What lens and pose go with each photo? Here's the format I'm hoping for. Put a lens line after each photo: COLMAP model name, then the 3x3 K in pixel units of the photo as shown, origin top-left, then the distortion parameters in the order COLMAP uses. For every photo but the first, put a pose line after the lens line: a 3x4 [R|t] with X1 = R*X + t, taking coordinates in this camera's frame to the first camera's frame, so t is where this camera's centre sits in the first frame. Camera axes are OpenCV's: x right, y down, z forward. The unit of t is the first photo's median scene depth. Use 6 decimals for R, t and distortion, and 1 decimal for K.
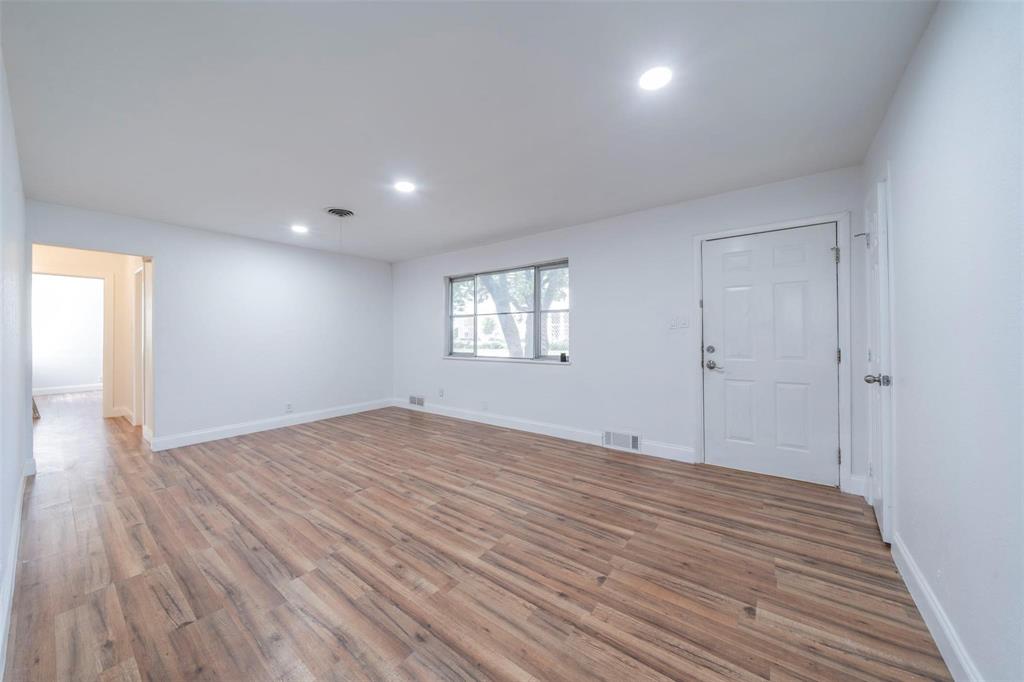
lens RADIAL K [[352.1, 0, 510.0], [0, 352.1, 335.9], [0, 0, 1]] dist [-0.007571, -0.000075]
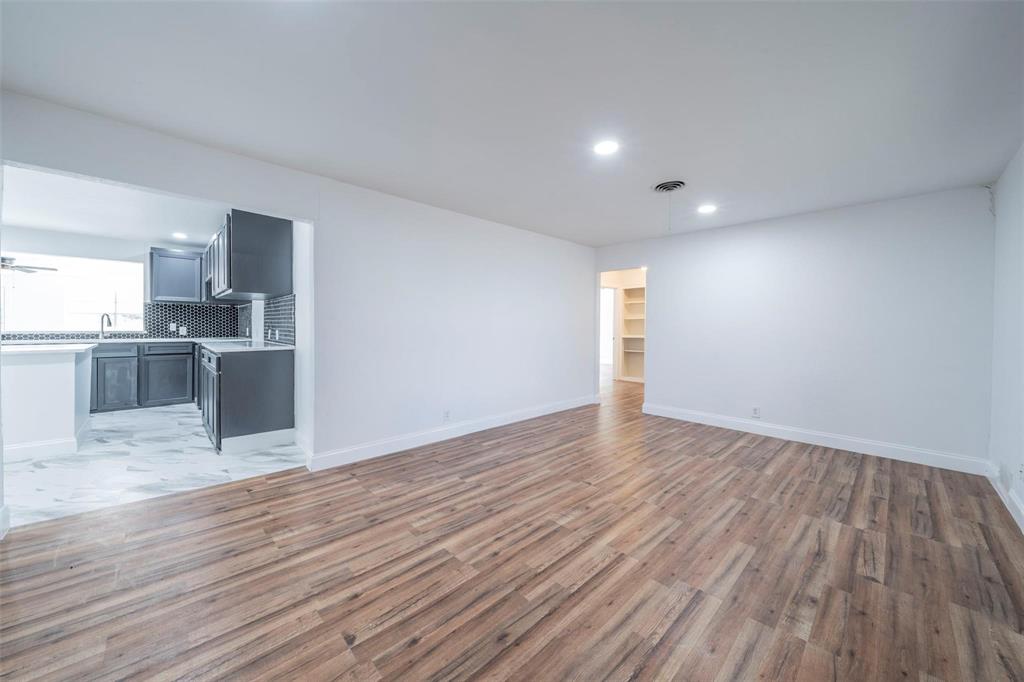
lens RADIAL K [[372.3, 0, 495.9], [0, 372.3, 326.8], [0, 0, 1]] dist [-0.000580, -0.000170]
pose [[-0.174673, 0.008526, -0.984590, 0.802151], [-0.014508, 0.999832, 0.011232, -0.008500], [0.984520, 0.016246, -0.174520, 1.151780]]
